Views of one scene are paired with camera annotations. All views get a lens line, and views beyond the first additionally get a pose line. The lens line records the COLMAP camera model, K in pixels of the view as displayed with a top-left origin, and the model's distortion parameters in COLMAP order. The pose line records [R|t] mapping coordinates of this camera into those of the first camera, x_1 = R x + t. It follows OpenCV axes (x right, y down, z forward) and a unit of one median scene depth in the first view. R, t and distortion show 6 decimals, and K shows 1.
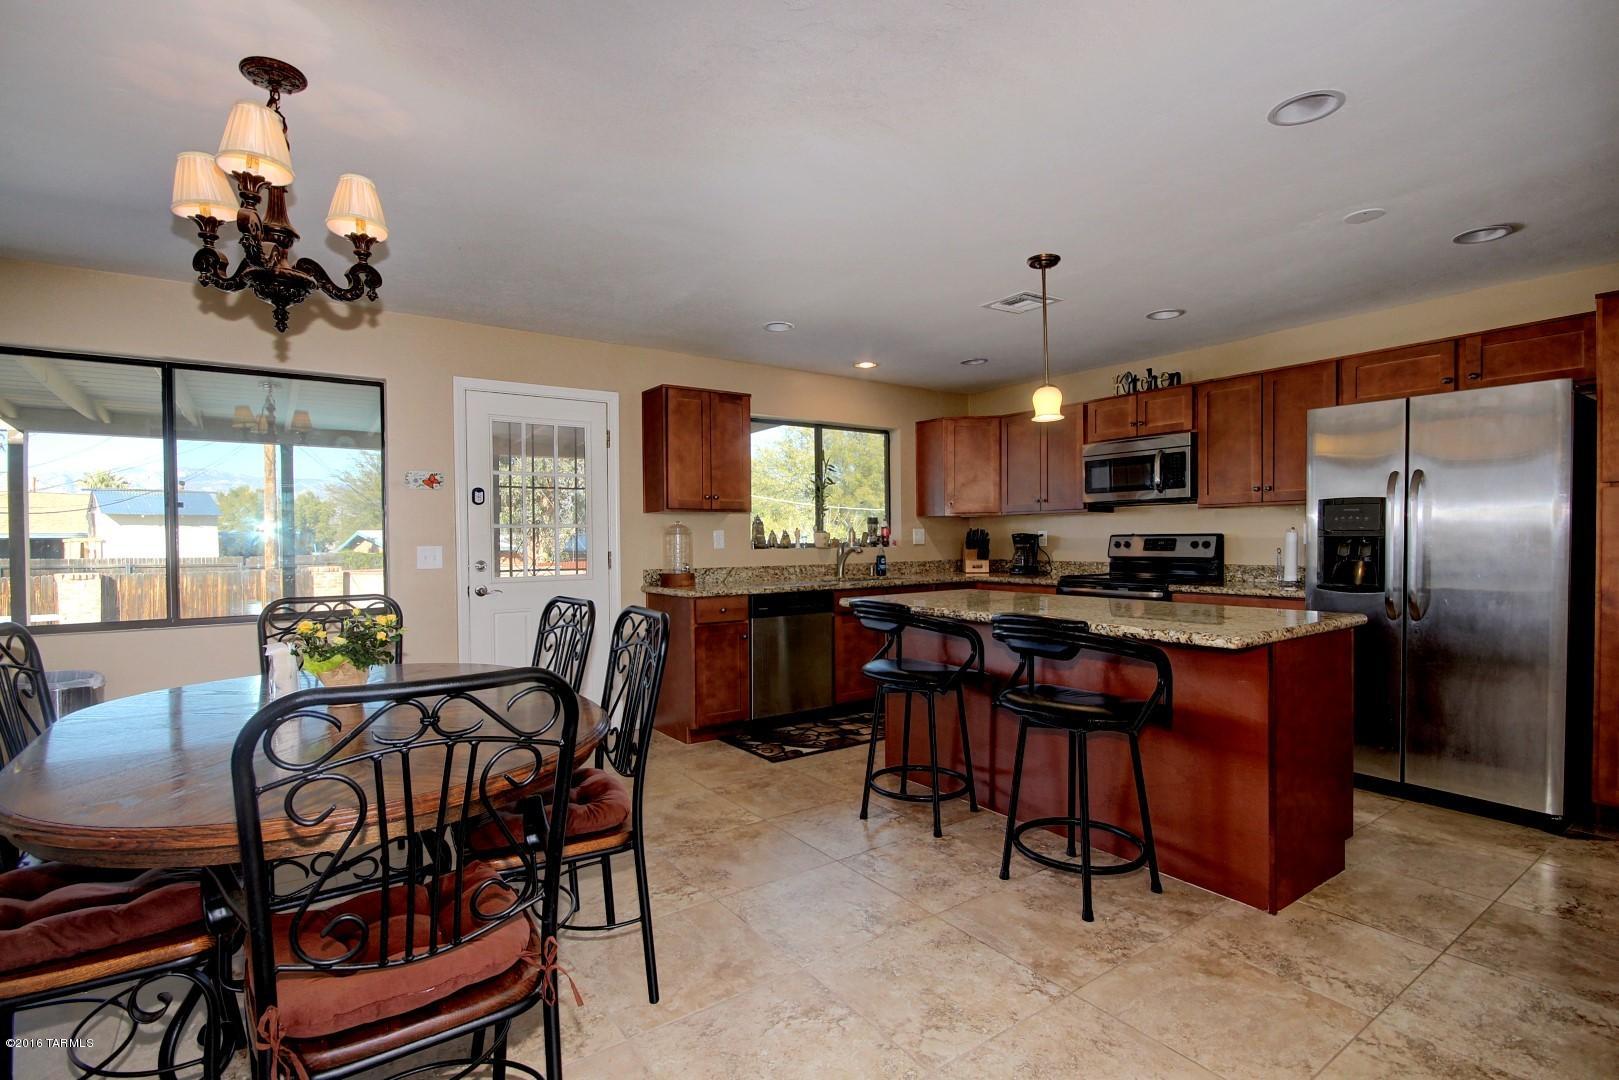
lens RADIAL K [[766.9, 0, 809.5], [0, 766.9, 540.0], [0, 0, 1]] dist [0.003082, 0.000096]
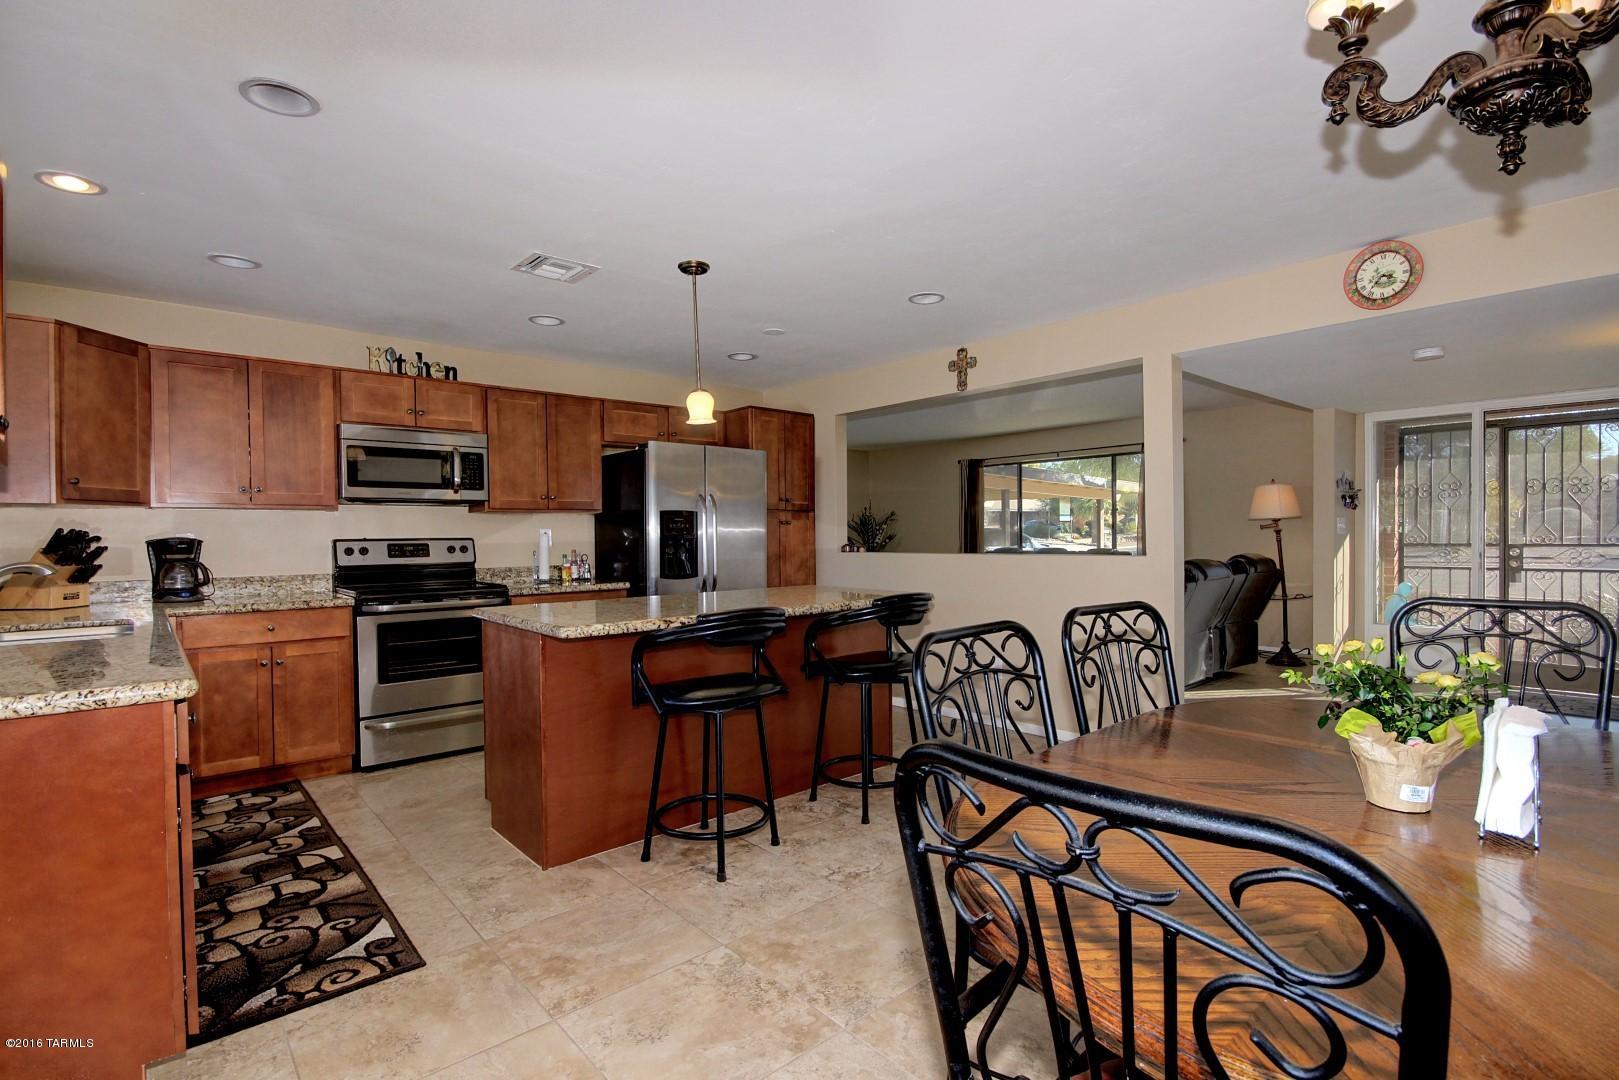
lens RADIAL K [[763.1, 0, 809.5], [0, 763.1, 540.0], [0, 0, 1]] dist [-0.000541, -0.001509]
pose [[-0.105497, 0.004943, 0.994407, -0.512796], [0.015572, 0.999873, -0.003318, 0.004778], [-0.994298, 0.015135, -0.105561, 0.681195]]
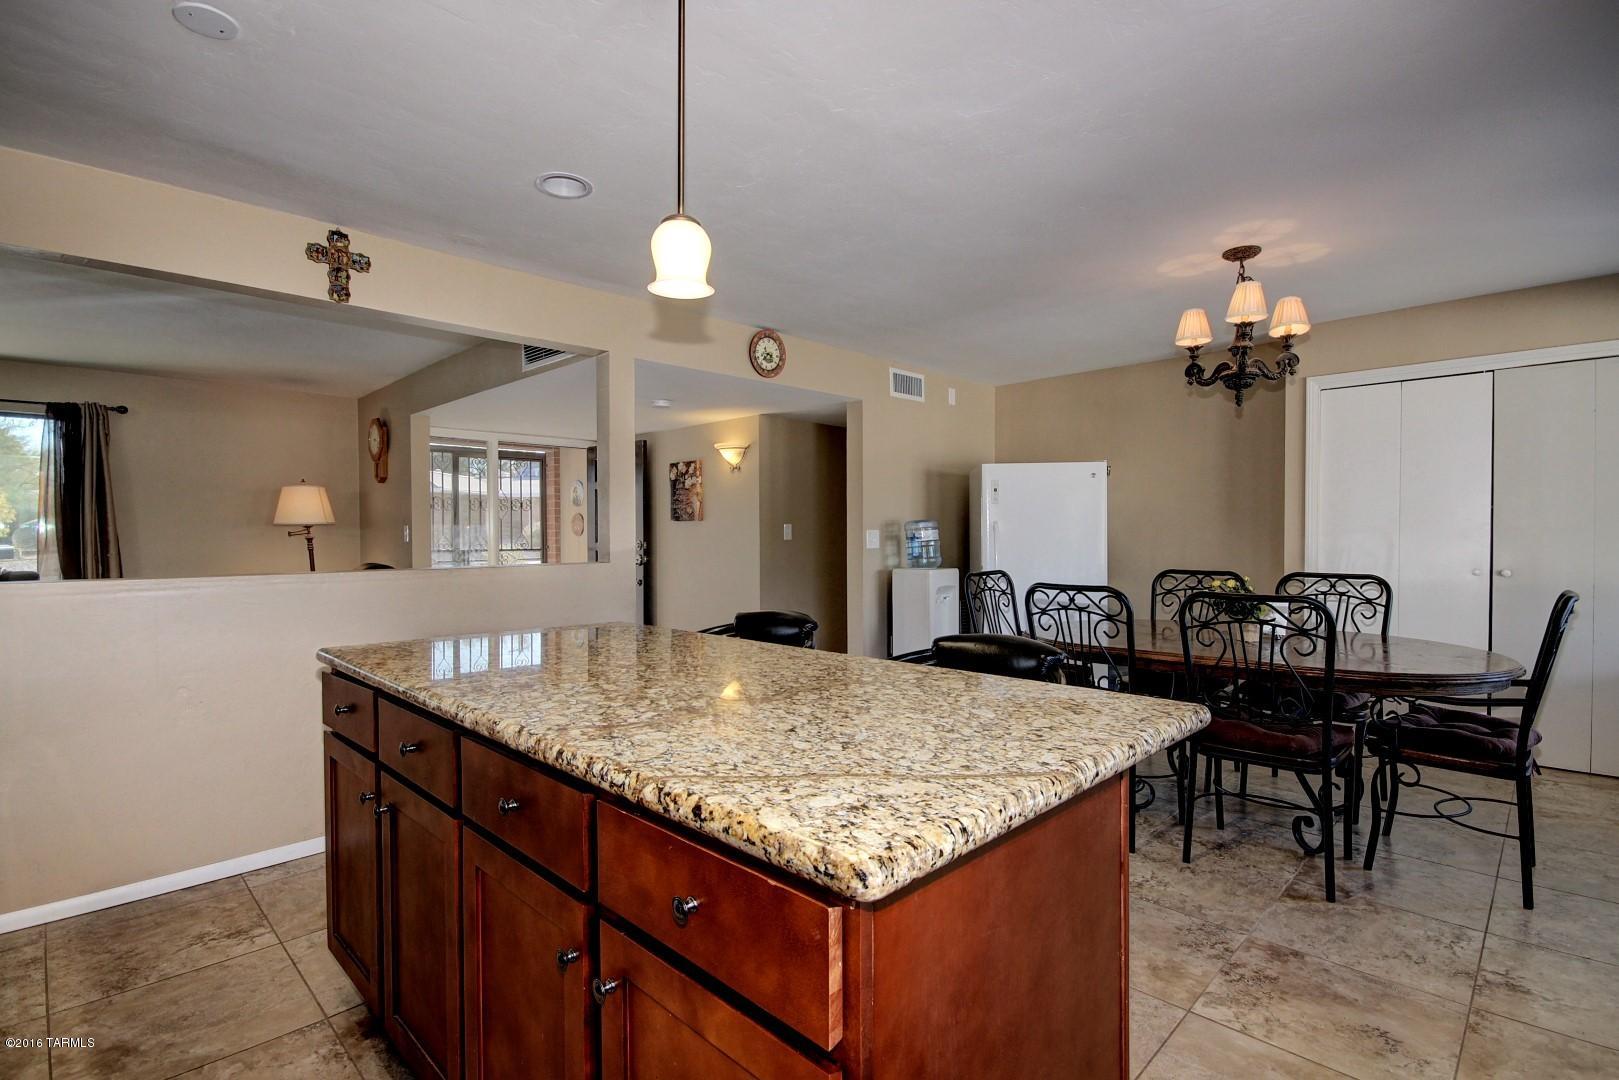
lens RADIAL K [[763.1, 0, 809.5], [0, 763.1, 540.0], [0, 0, 1]] dist [-0.000541, -0.001509]
pose [[-0.983699, 0.018511, -0.178866, 0.225082], [0.015914, 0.999746, 0.015946, -0.007239], [0.179116, 0.012839, -0.983744, 1.044406]]
